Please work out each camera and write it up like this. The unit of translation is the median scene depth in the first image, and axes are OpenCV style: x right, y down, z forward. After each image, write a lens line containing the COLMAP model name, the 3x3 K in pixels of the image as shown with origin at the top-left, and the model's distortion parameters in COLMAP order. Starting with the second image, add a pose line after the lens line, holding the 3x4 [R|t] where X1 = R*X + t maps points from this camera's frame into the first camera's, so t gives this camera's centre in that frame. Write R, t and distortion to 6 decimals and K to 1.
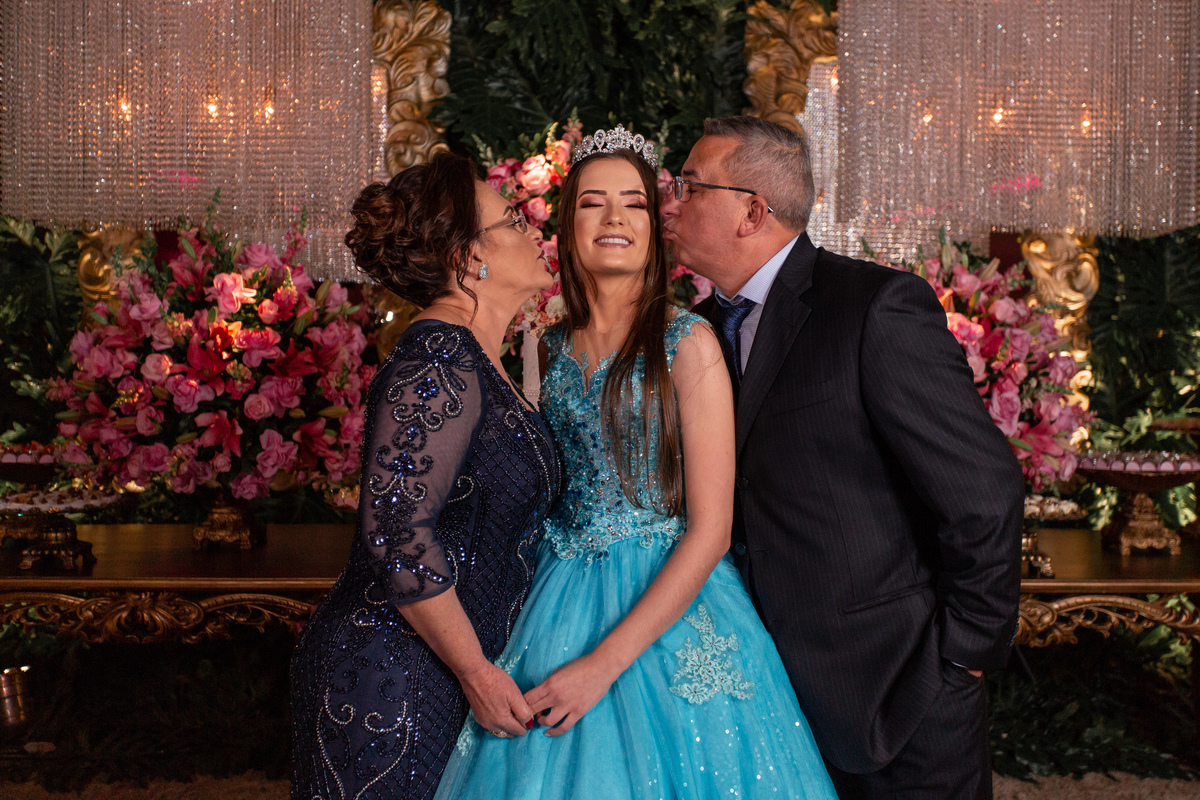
lens RADIAL K [[1363.5, 0, 626.8], [0, 1363.5, 386.2], [0, 0, 1]] dist [0.023602, -0.015085]
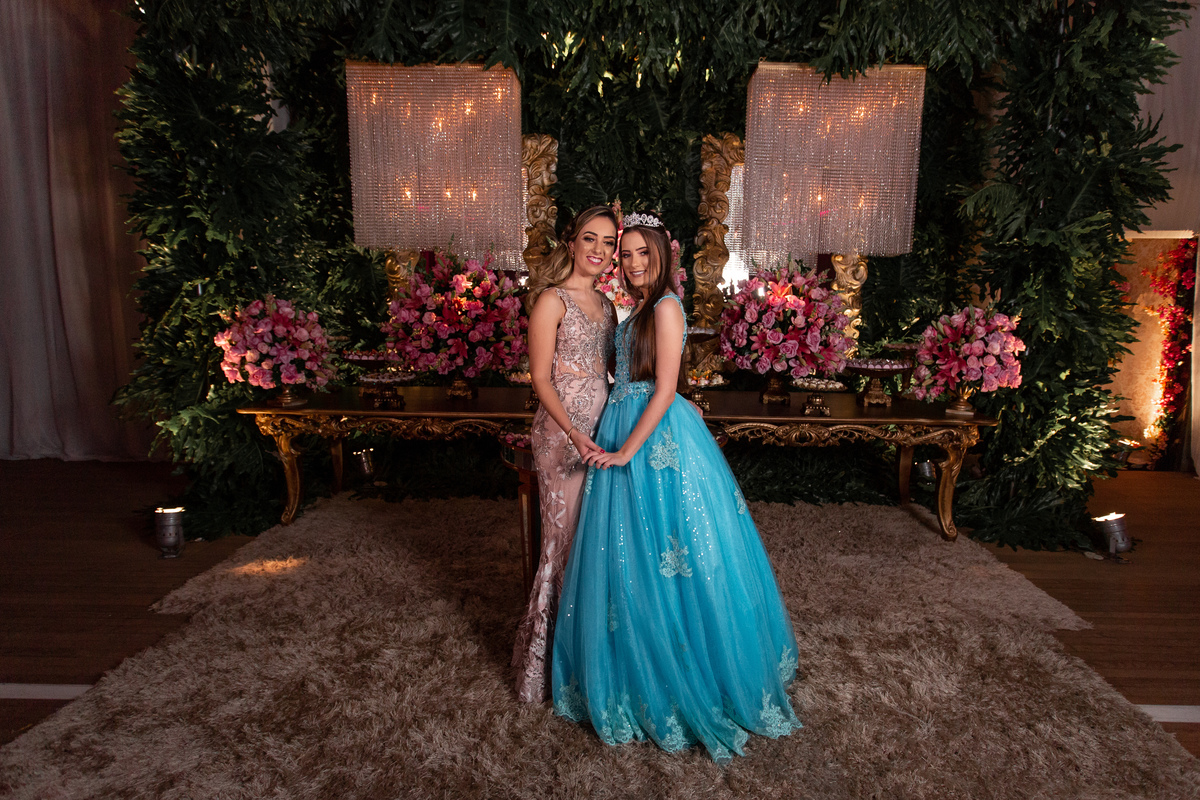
lens RADIAL K [[685.3, 0, 618.6], [0, 685.3, 418.2], [0, 0, 1]] dist [0.004345, 0.000290]
pose [[0.999354, 0.012283, -0.033777, 0.003615], [-0.006978, 0.988218, 0.152891, -0.024296], [0.035257, -0.152557, 0.987666, -0.110281]]
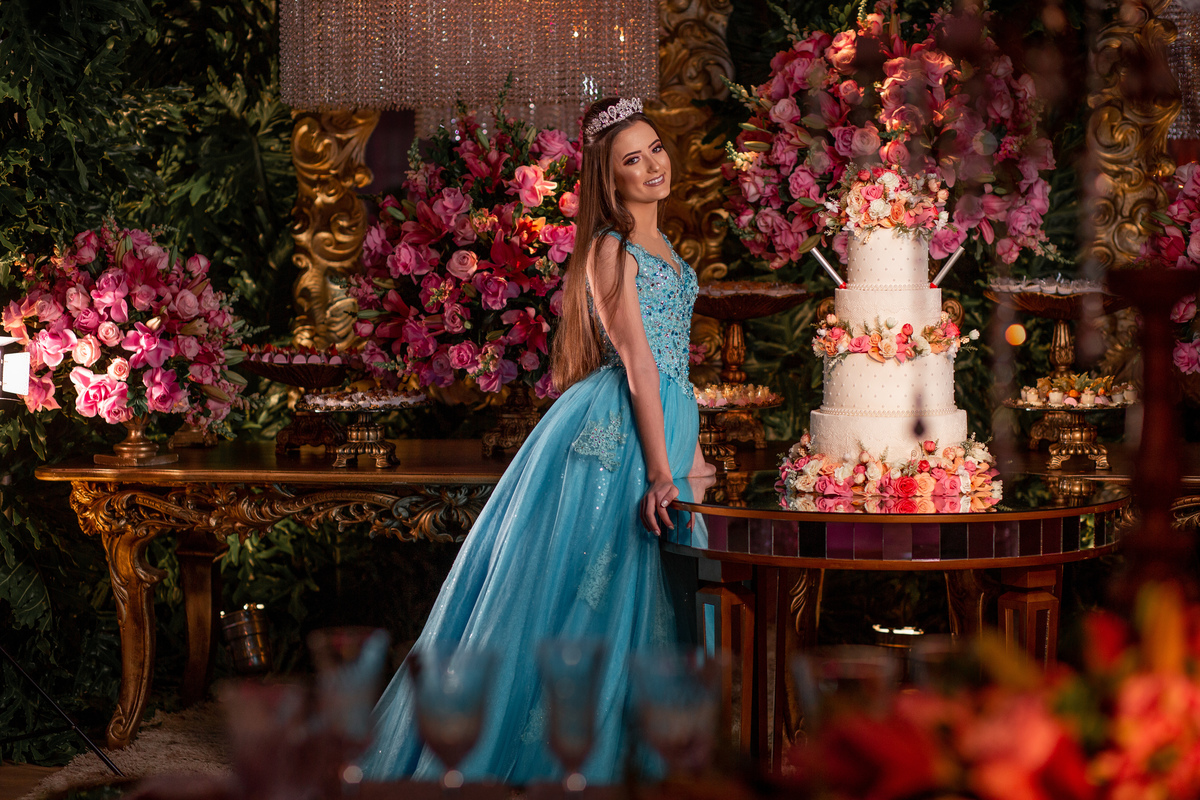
lens RADIAL K [[3061.9, 0, 600.0], [0, 3061.9, 400.0], [0, 0, 1]] dist [-0.007324, -0.912749]
pose [[0.991722, -0.002235, -0.128382, 0.034142], [0.007418, 0.999176, 0.039909, -0.003014], [0.128187, -0.040531, 0.990921, -1.111731]]
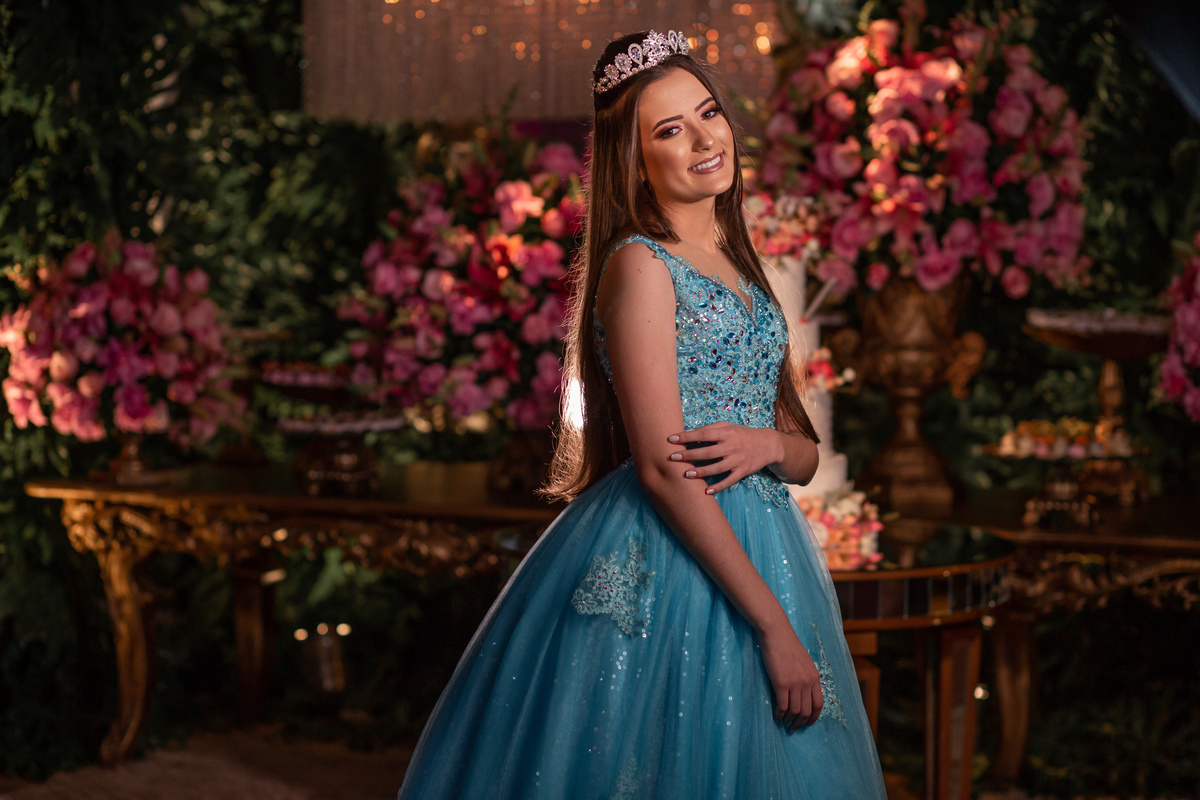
lens RADIAL K [[3125.6, 0, 600.0], [0, 3125.6, 400.0], [0, 0, 1]] dist [-0.002275, -0.746959]
pose [[0.919551, 0.026406, -0.392082, 0.574118], [-0.011331, 0.999107, 0.040712, -0.022240], [0.392807, -0.032994, 0.919029, -0.888460]]
